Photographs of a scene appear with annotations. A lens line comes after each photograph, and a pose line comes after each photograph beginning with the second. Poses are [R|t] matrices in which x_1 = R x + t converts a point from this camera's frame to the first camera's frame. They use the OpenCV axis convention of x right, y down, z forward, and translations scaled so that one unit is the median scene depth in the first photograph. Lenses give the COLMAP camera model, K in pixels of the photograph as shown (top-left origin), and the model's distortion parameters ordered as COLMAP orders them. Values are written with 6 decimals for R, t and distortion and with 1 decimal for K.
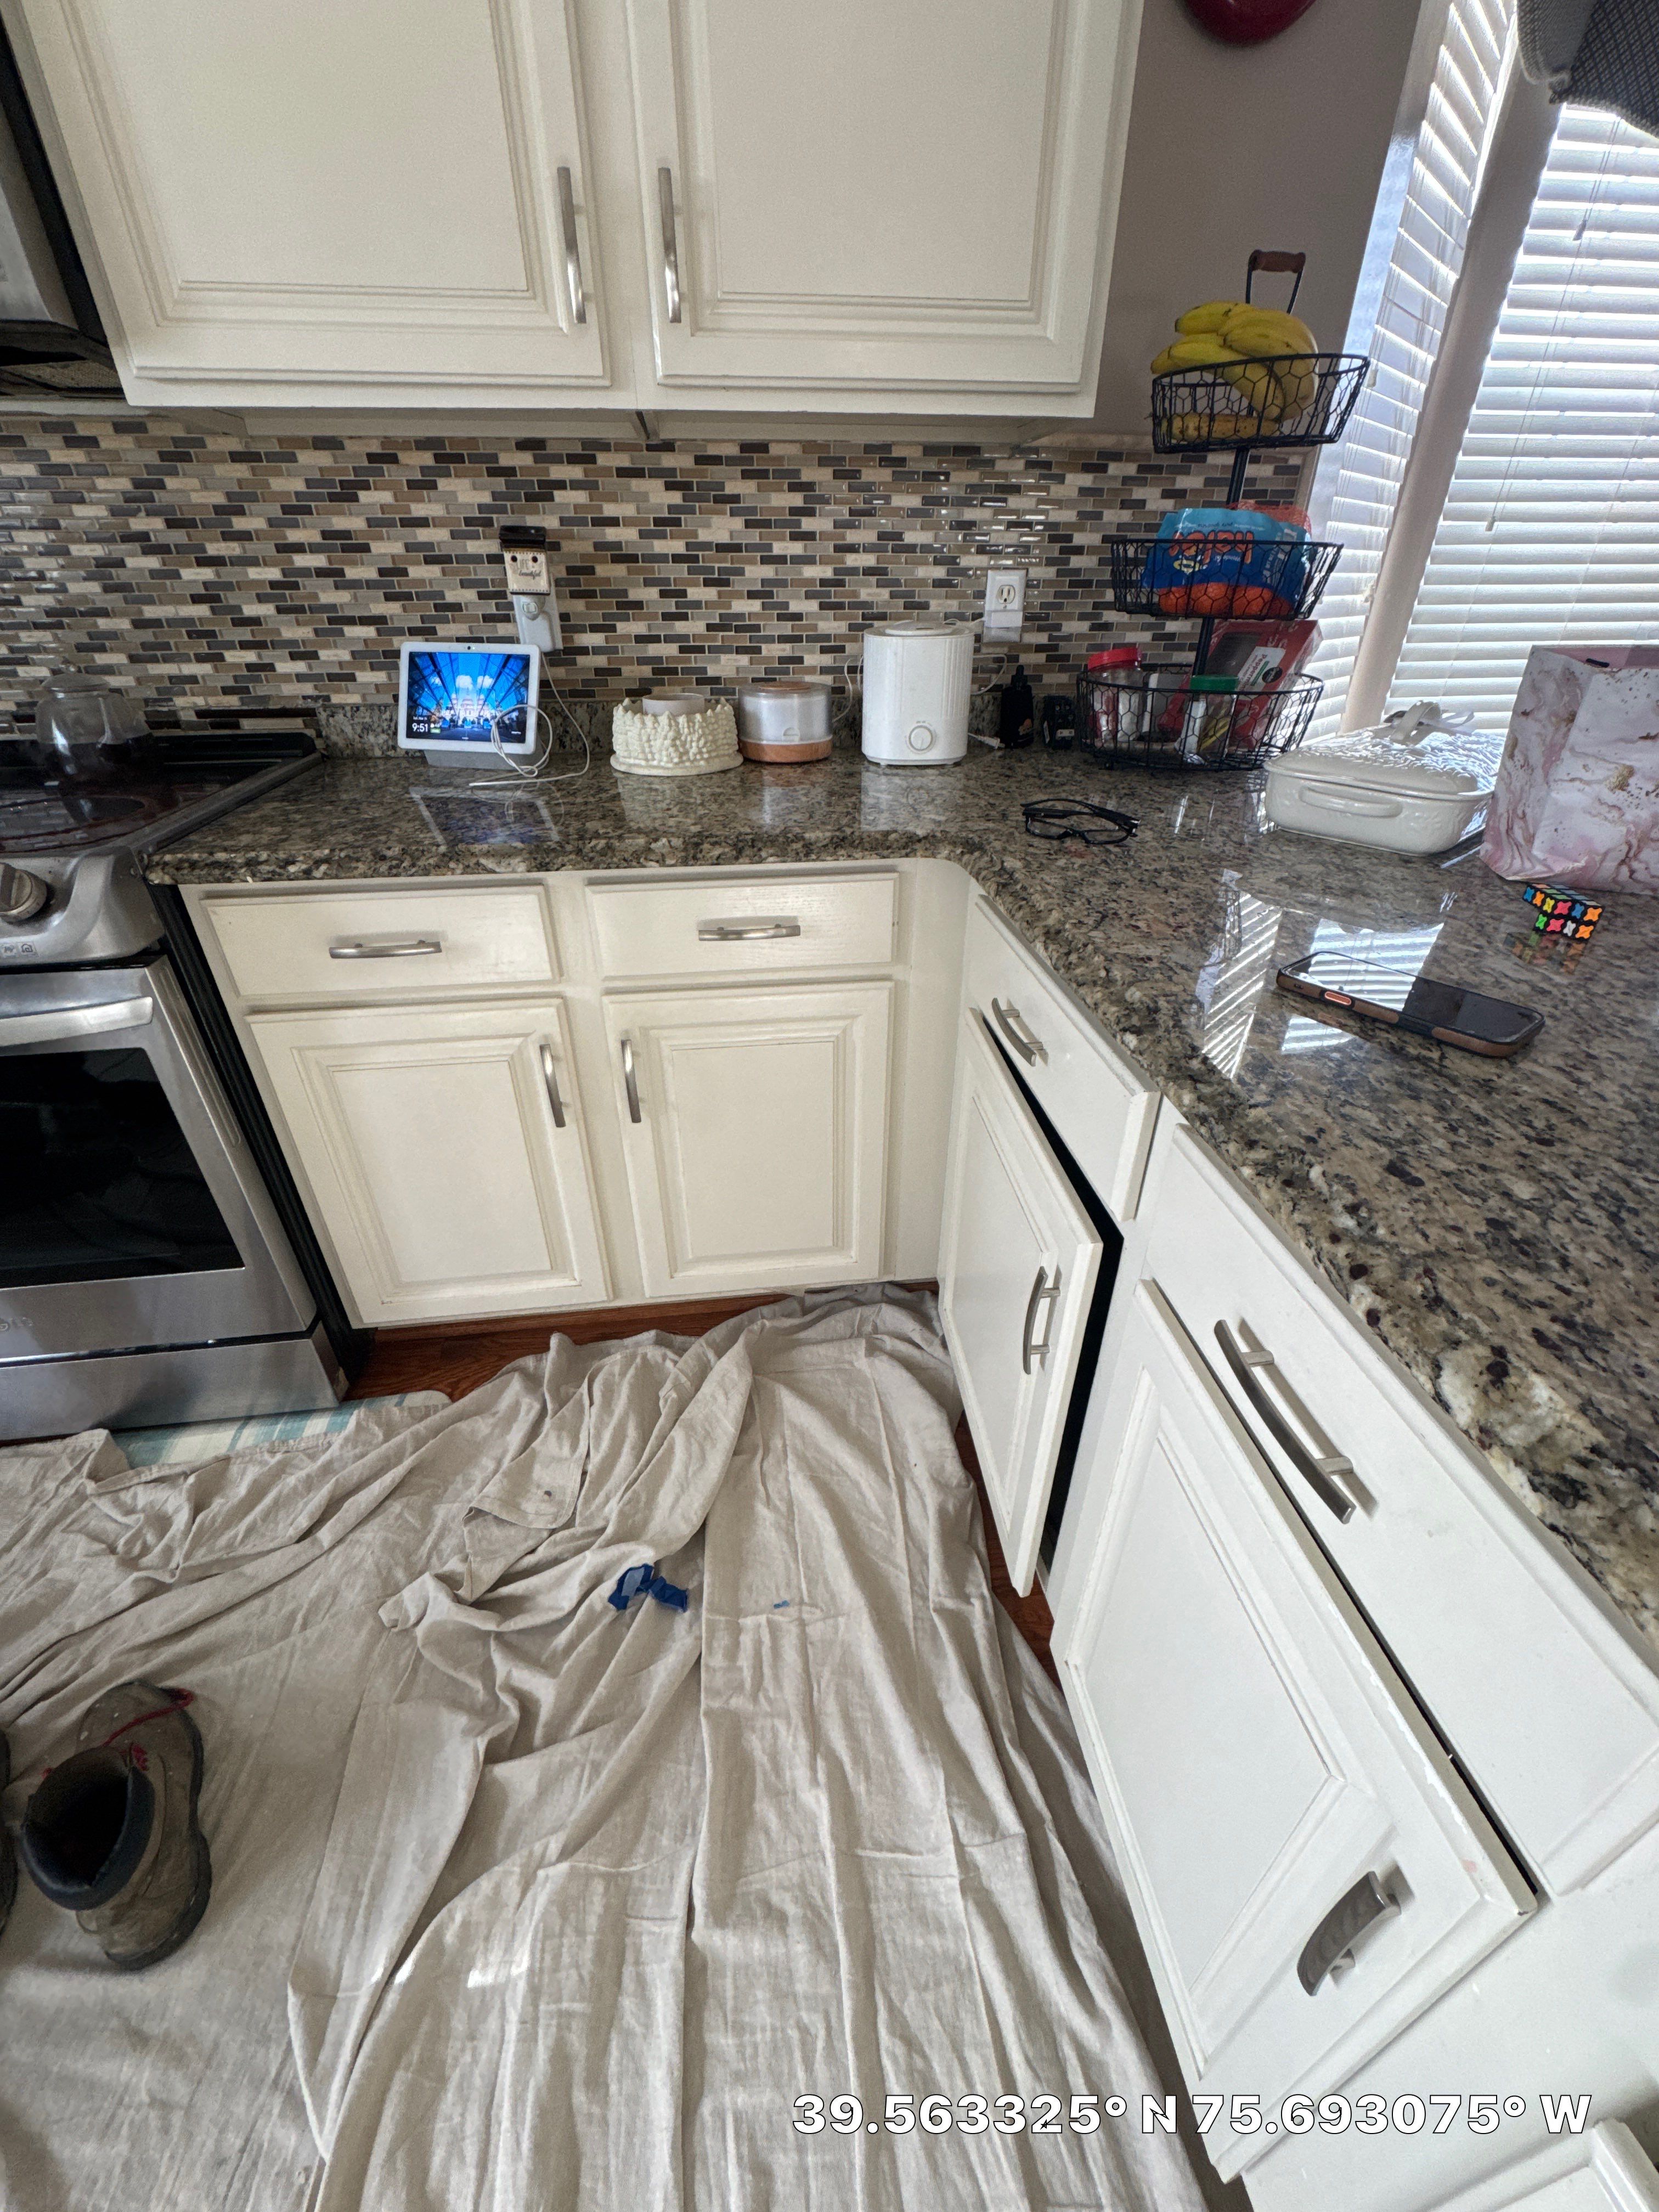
lens RADIAL K [[878.4, 0, 828.8], [0, 878.4, 1104.3], [0, 0, 1]] dist [-0.003128, 0.000444]
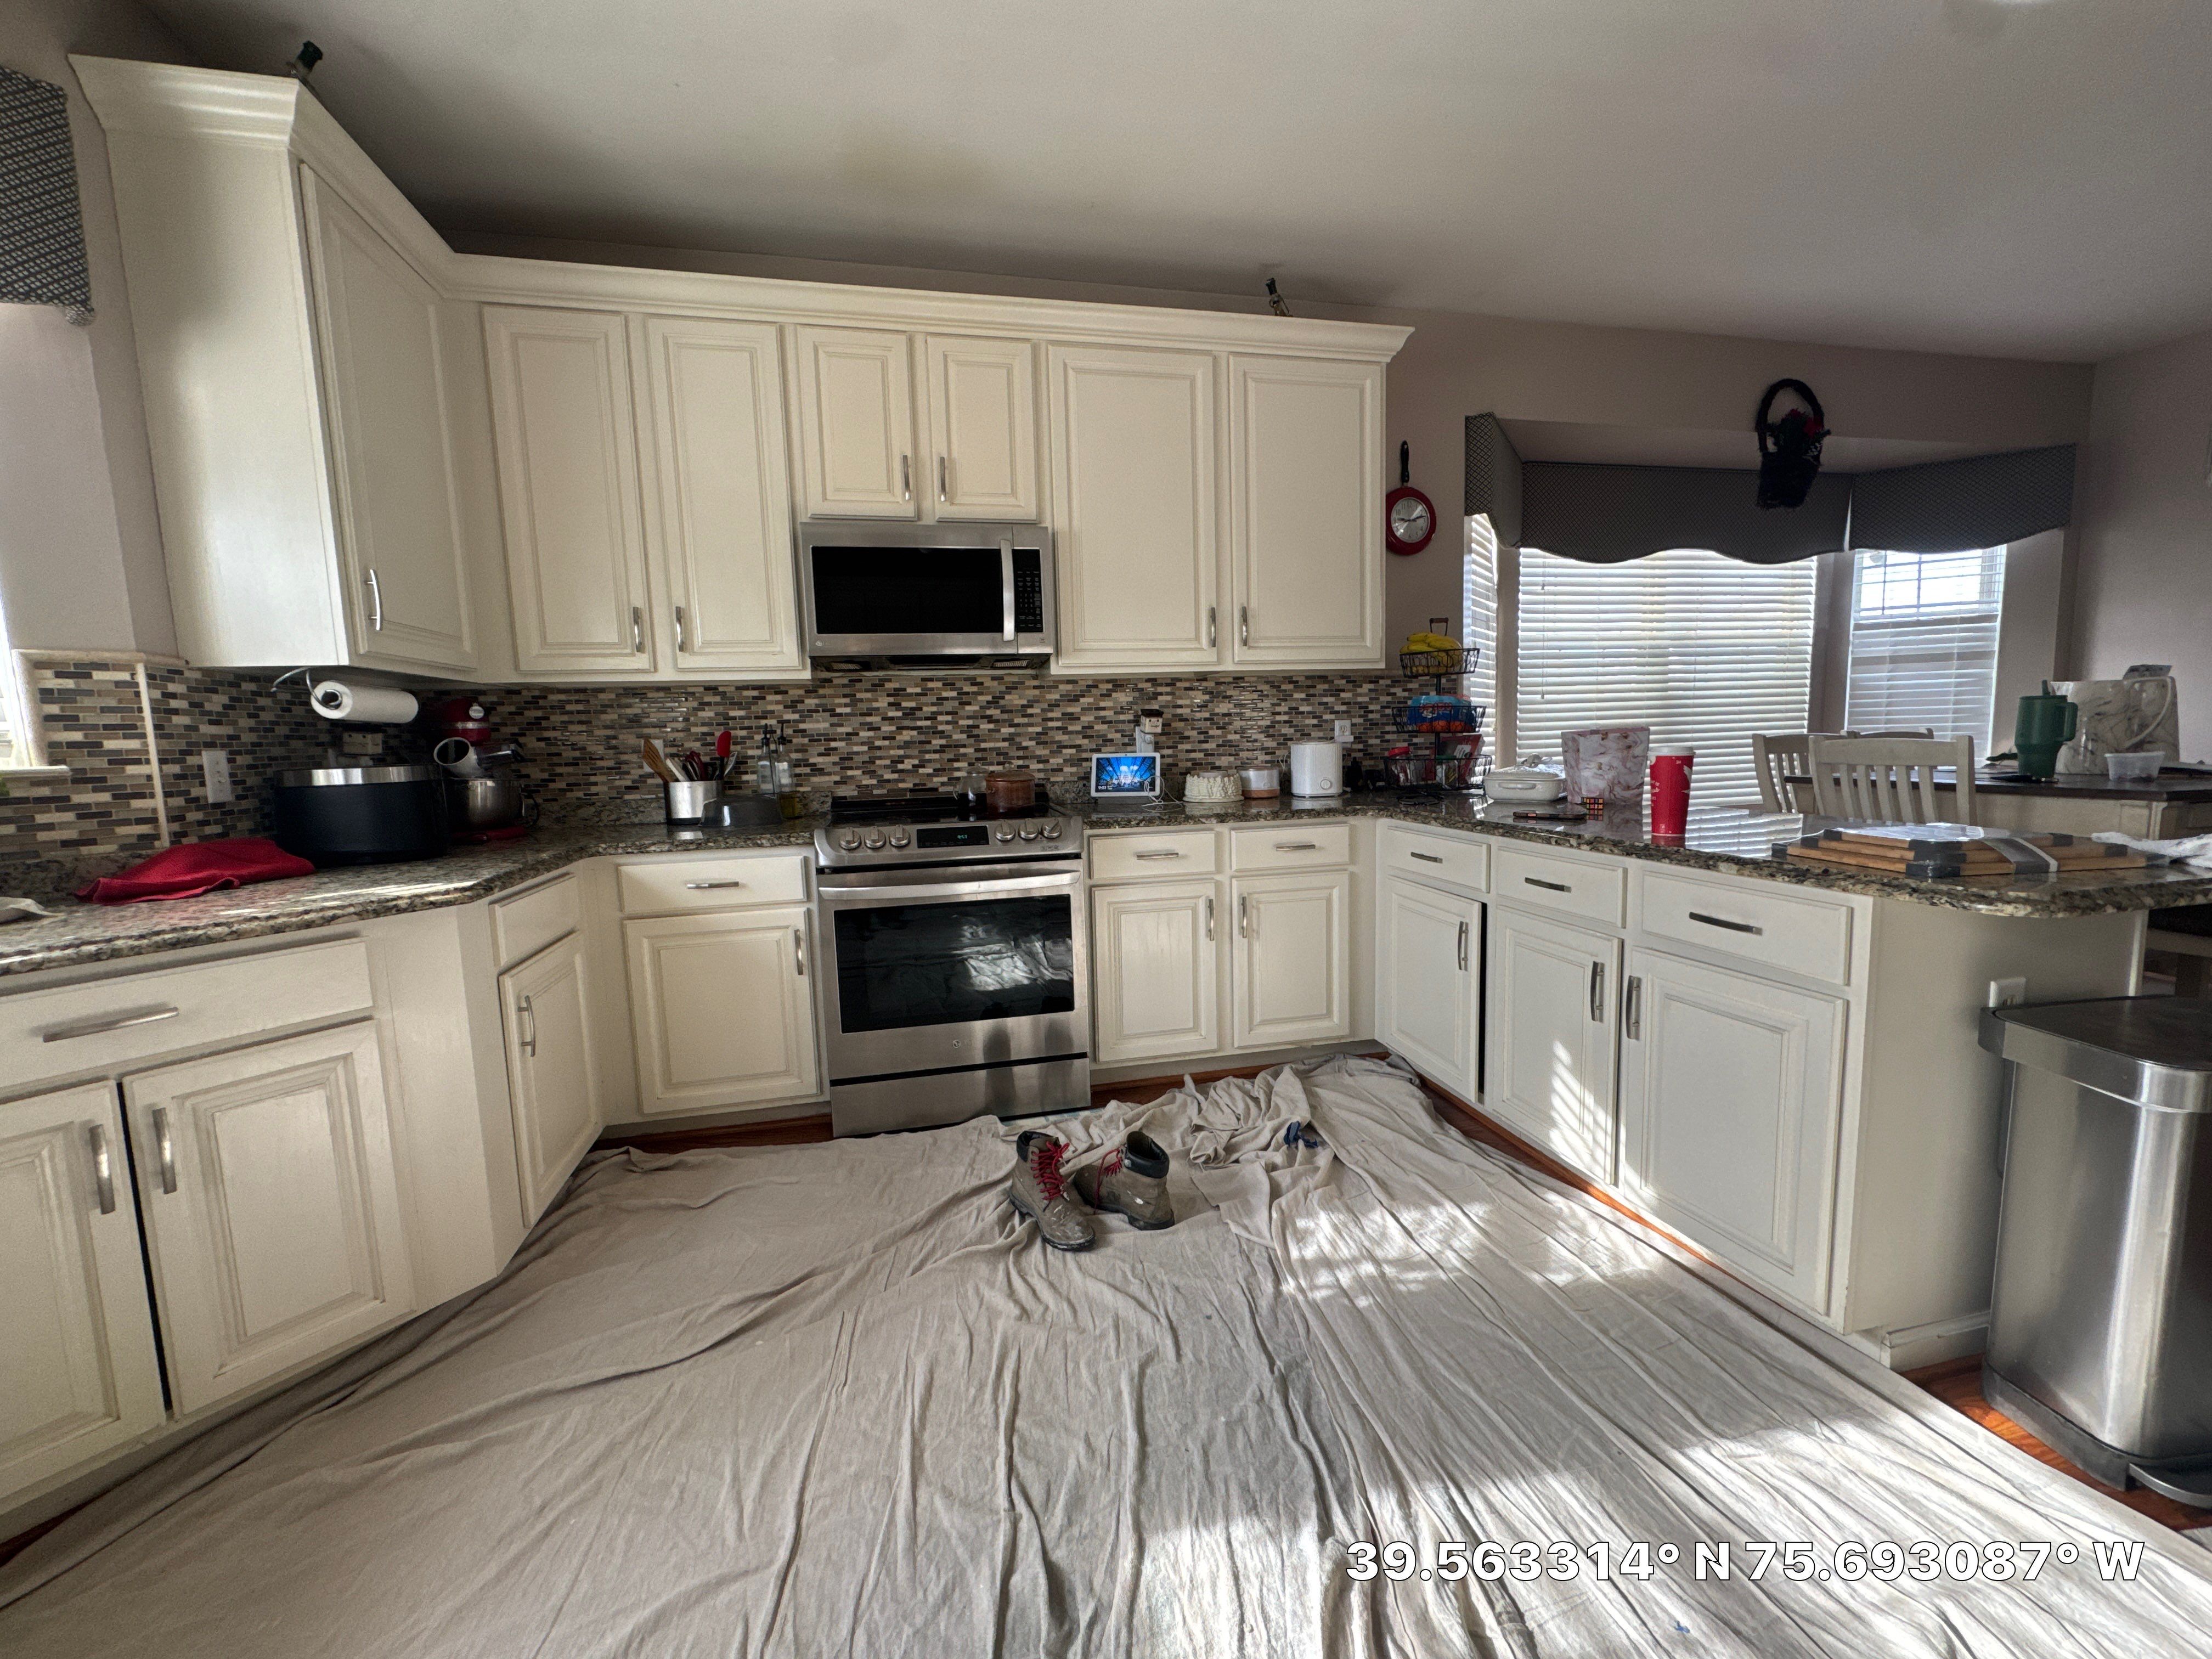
lens RADIAL K [[878.4, 0, 1101.5], [0, 878.4, 827.1], [0, 0, 1]] dist [-0.003128, 0.000444]
pose [[0.995521, -0.037876, 0.086618, -0.661505], [0.071517, 0.900945, -0.428000, 0.599226], [-0.061827, 0.432278, 0.899618, -0.932865]]
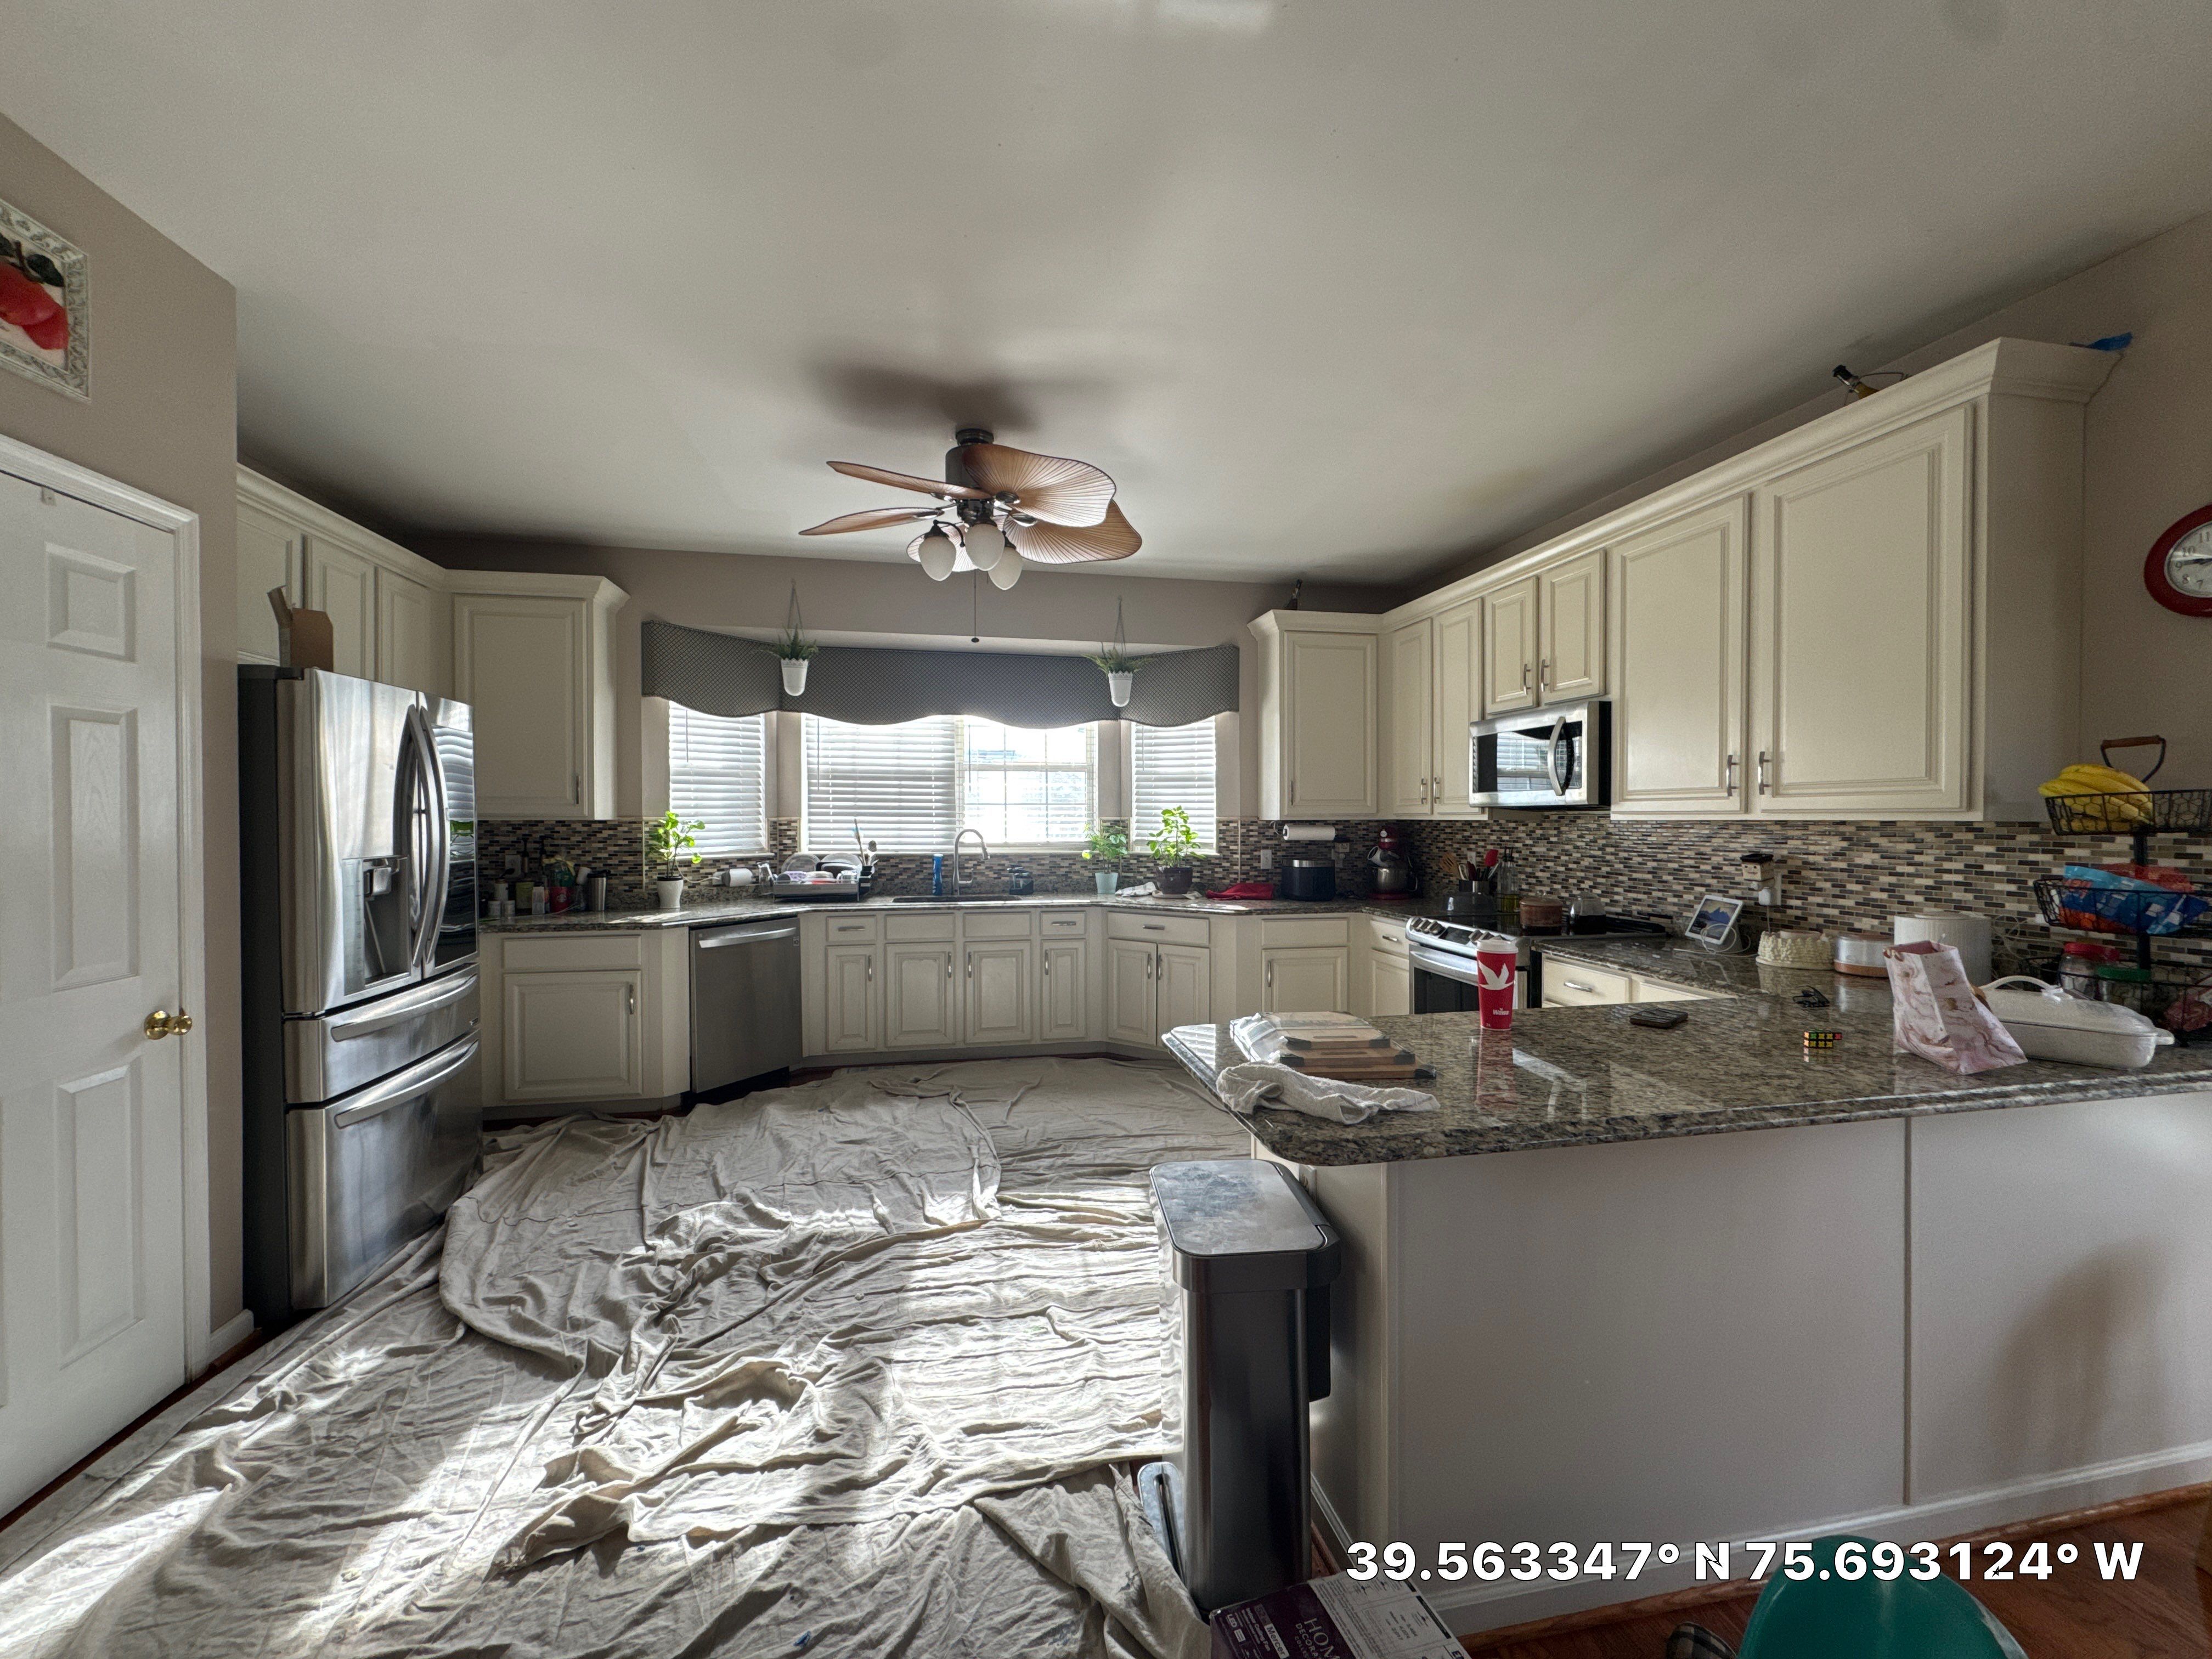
lens RADIAL K [[878.4, 0, 1098.4], [0, 878.4, 826.1], [0, 0, 1]] dist [-0.003128, 0.000444]
pose [[0.061569, 0.011646, -0.998035, 1.655507], [-0.519817, 0.853992, -0.022102, 0.183589], [0.852056, 0.520157, 0.058633, -0.551869]]
